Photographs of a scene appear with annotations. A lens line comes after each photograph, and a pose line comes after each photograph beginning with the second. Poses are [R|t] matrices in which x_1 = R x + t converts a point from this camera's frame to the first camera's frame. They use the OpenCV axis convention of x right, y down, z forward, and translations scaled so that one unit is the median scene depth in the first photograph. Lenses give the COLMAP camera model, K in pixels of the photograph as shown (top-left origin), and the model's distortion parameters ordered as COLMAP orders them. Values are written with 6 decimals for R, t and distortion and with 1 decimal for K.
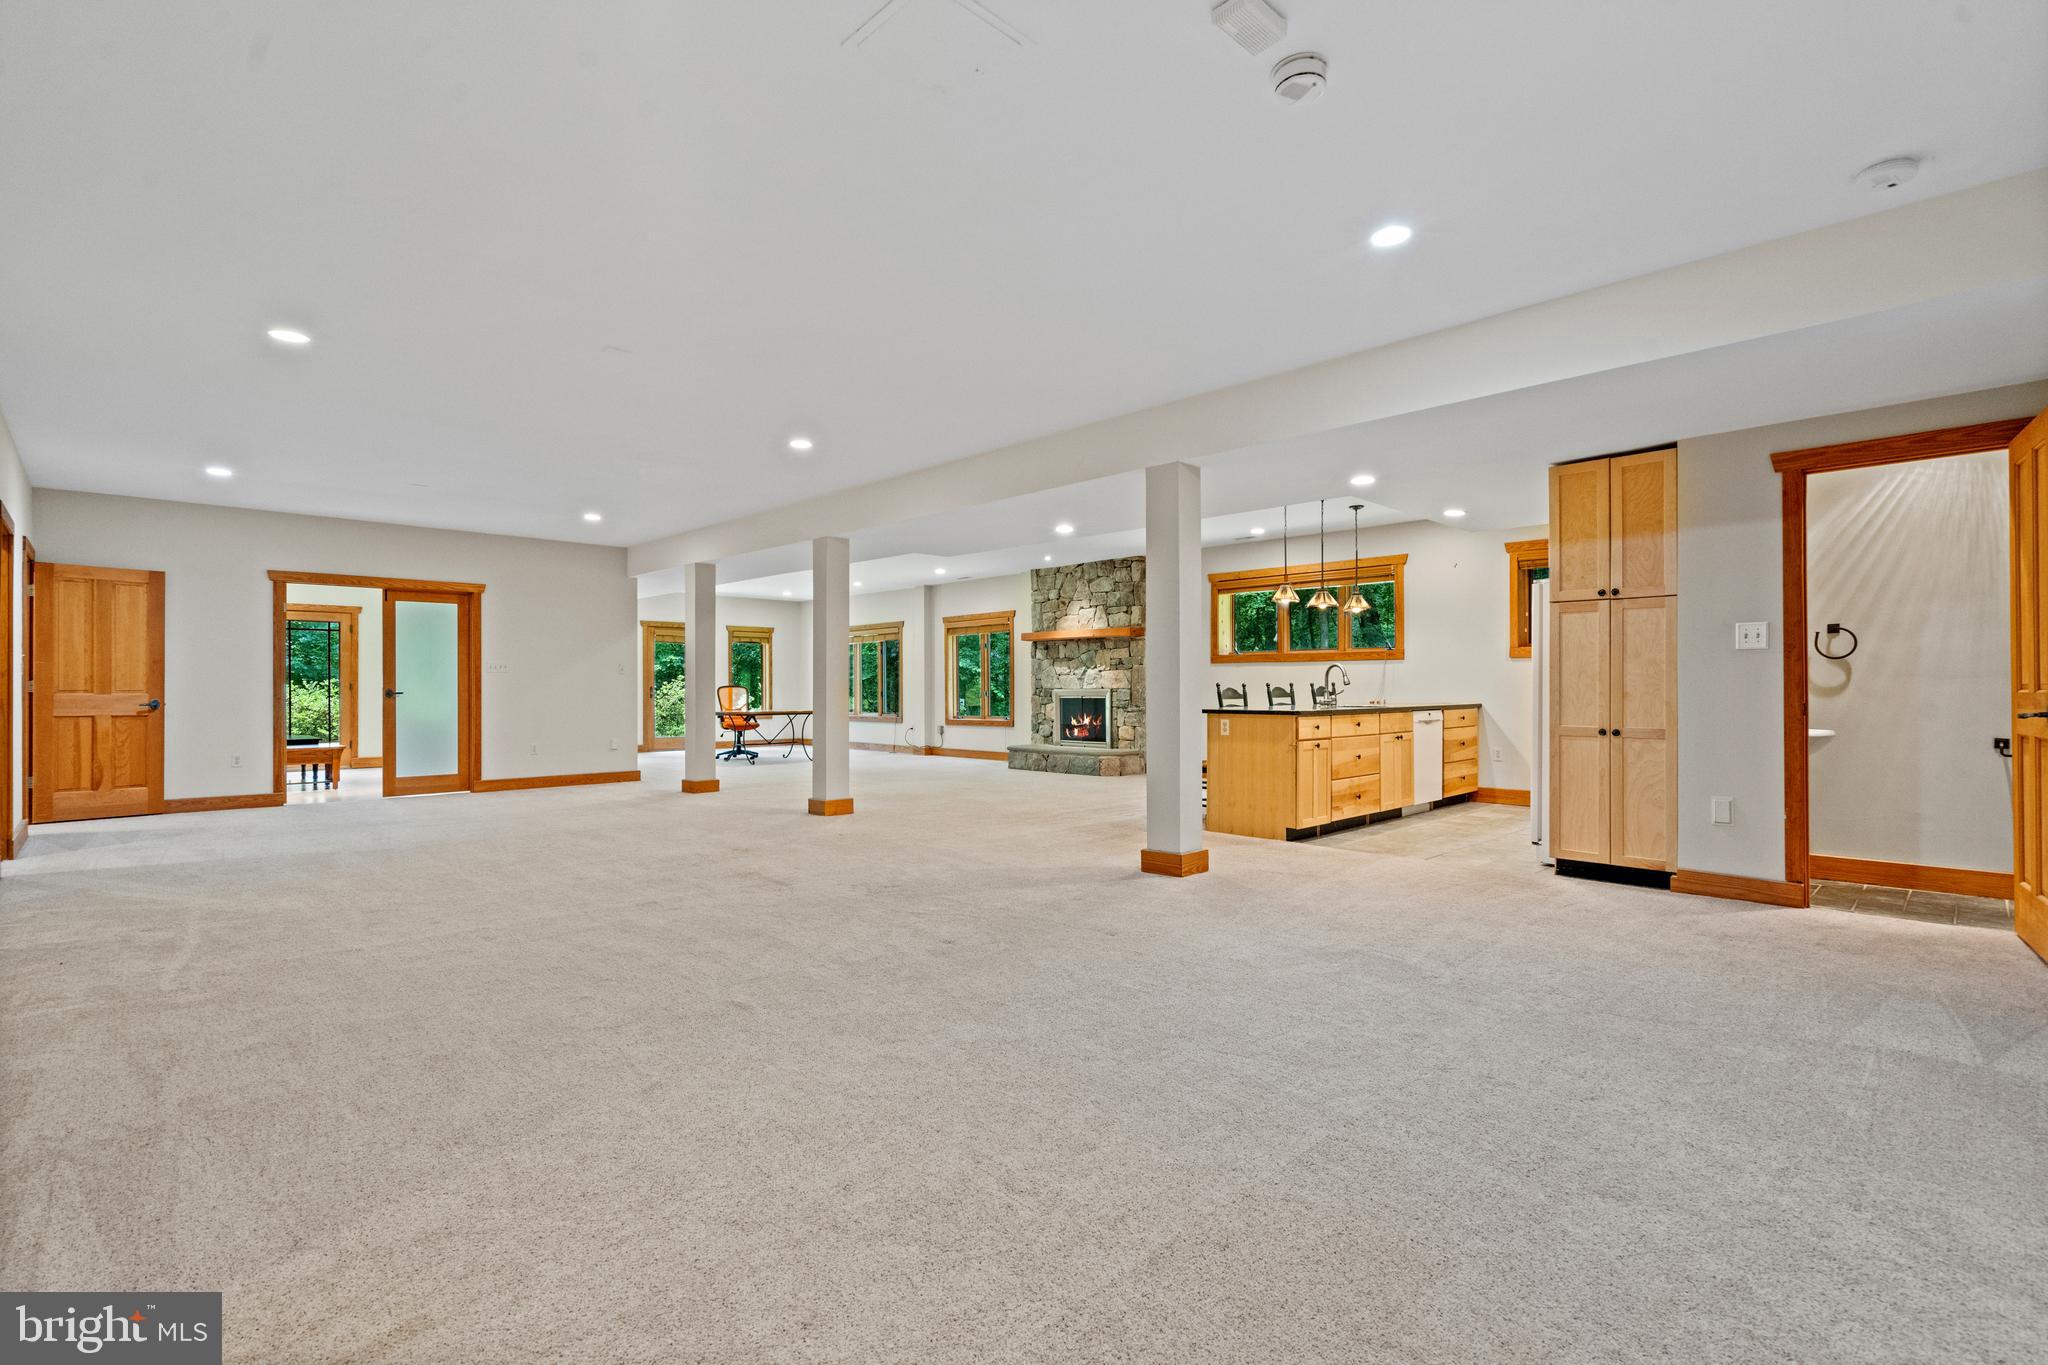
lens RADIAL K [[937.5, 0, 1011.1], [0, 937.5, 685.3], [0, 0, 1]] dist [0.001012, 0.000406]
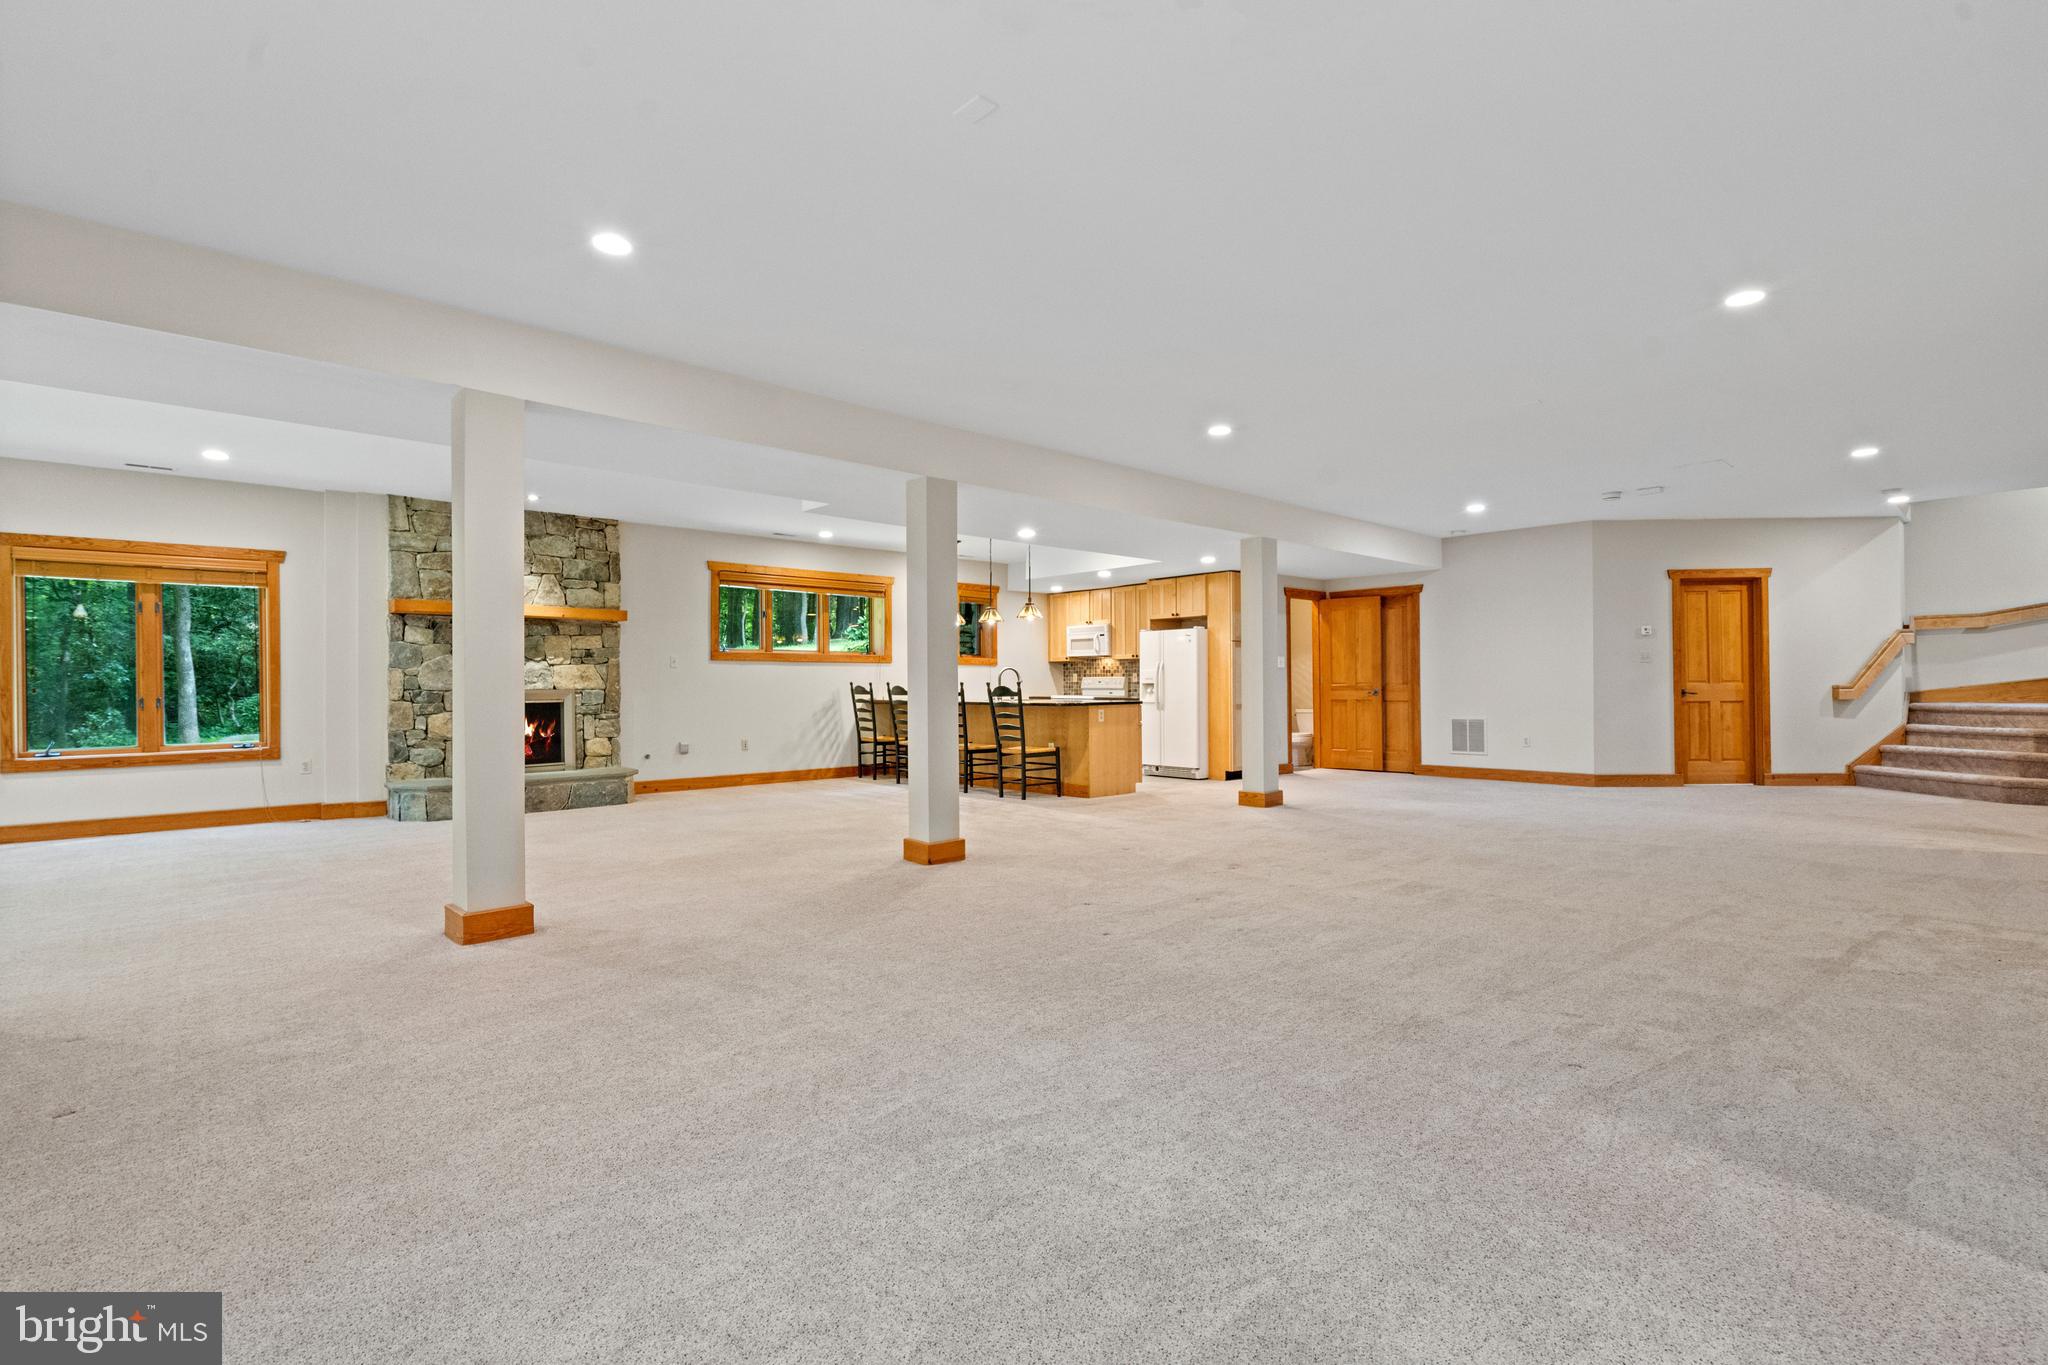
lens RADIAL K [[937.5, 0, 1011.8], [0, 937.5, 679.8], [0, 0, 1]] dist [0.001012, 0.000406]
pose [[0.024659, 0.003857, 0.999688, -0.633149], [0.001607, 0.999991, -0.003898, -0.000401], [-0.999695, 0.001703, 0.024653, 0.641274]]
